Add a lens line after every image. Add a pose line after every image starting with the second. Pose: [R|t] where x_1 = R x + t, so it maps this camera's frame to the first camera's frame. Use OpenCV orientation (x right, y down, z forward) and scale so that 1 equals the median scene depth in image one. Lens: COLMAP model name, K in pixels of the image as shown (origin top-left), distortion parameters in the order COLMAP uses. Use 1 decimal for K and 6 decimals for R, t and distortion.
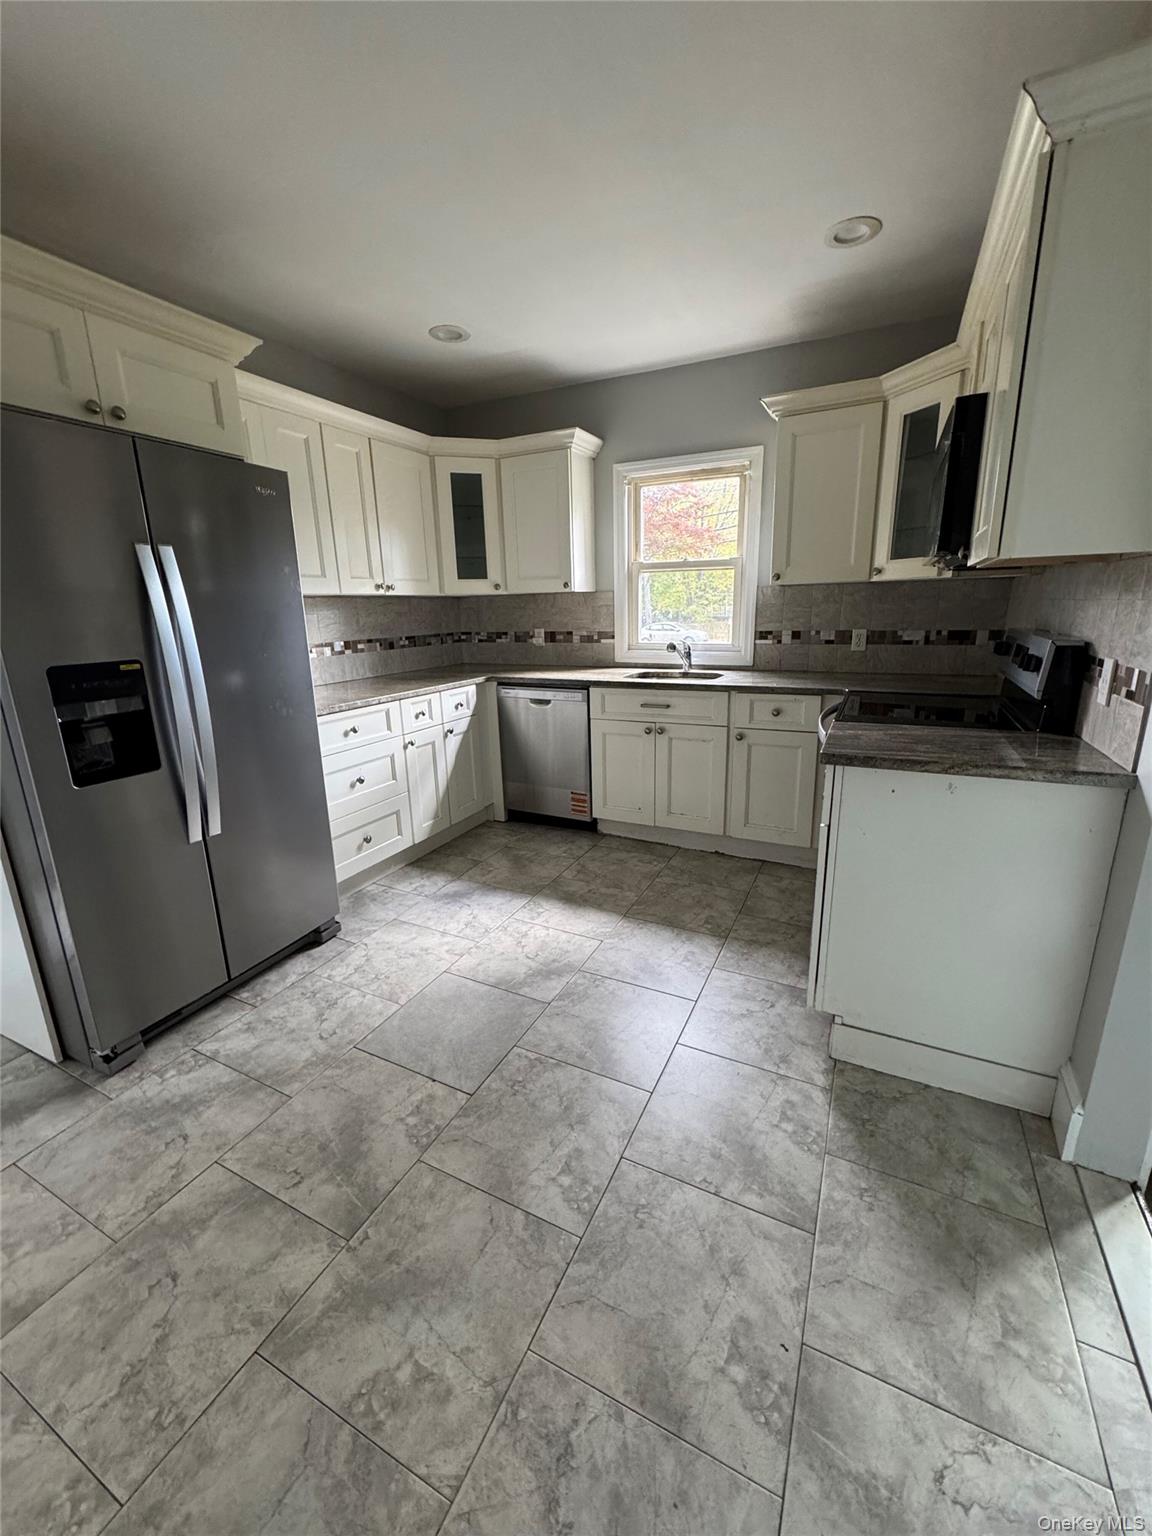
lens RADIAL K [[613.3, 0, 576.9], [0, 613.3, 768.6], [0, 0, 1]] dist [-0.003692, 0.000707]
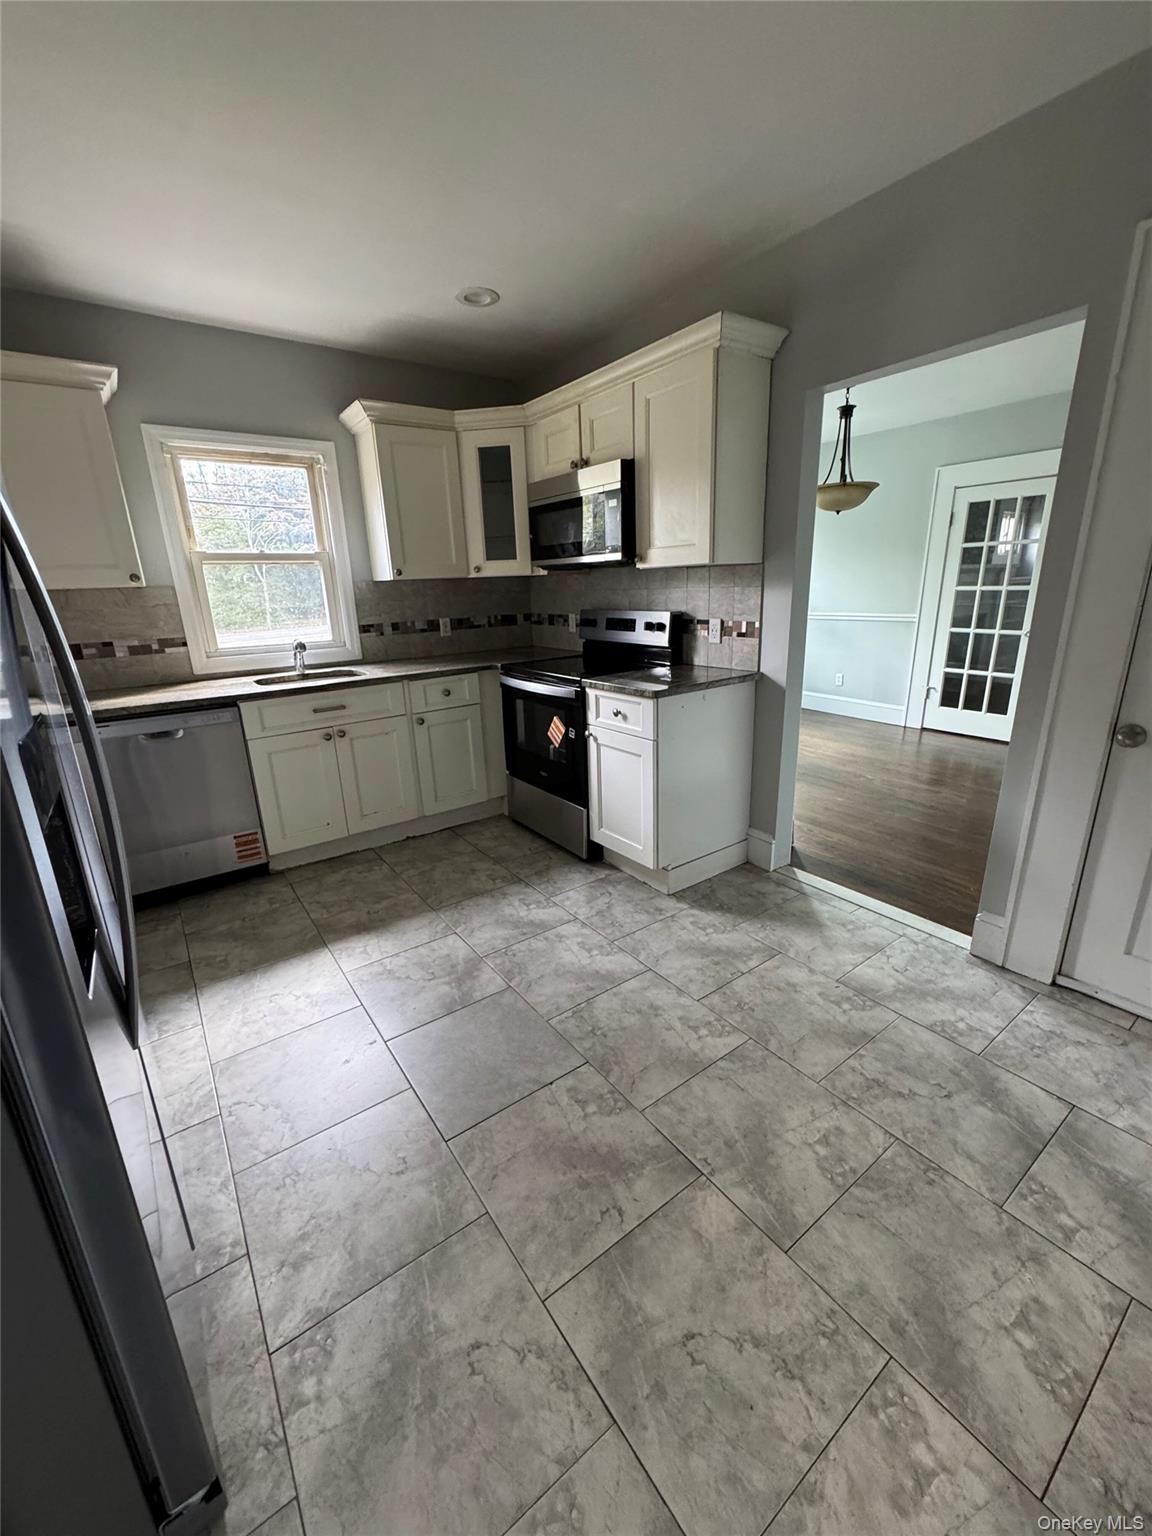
lens RADIAL K [[613.3, 0, 578.1], [0, 613.3, 769.0], [0, 0, 1]] dist [-0.003692, 0.000707]
pose [[0.465222, -0.250840, 0.848910, -0.794540], [0.251227, 0.956991, 0.145098, -0.086297], [-0.848795, 0.145766, 0.508231, 0.344202]]
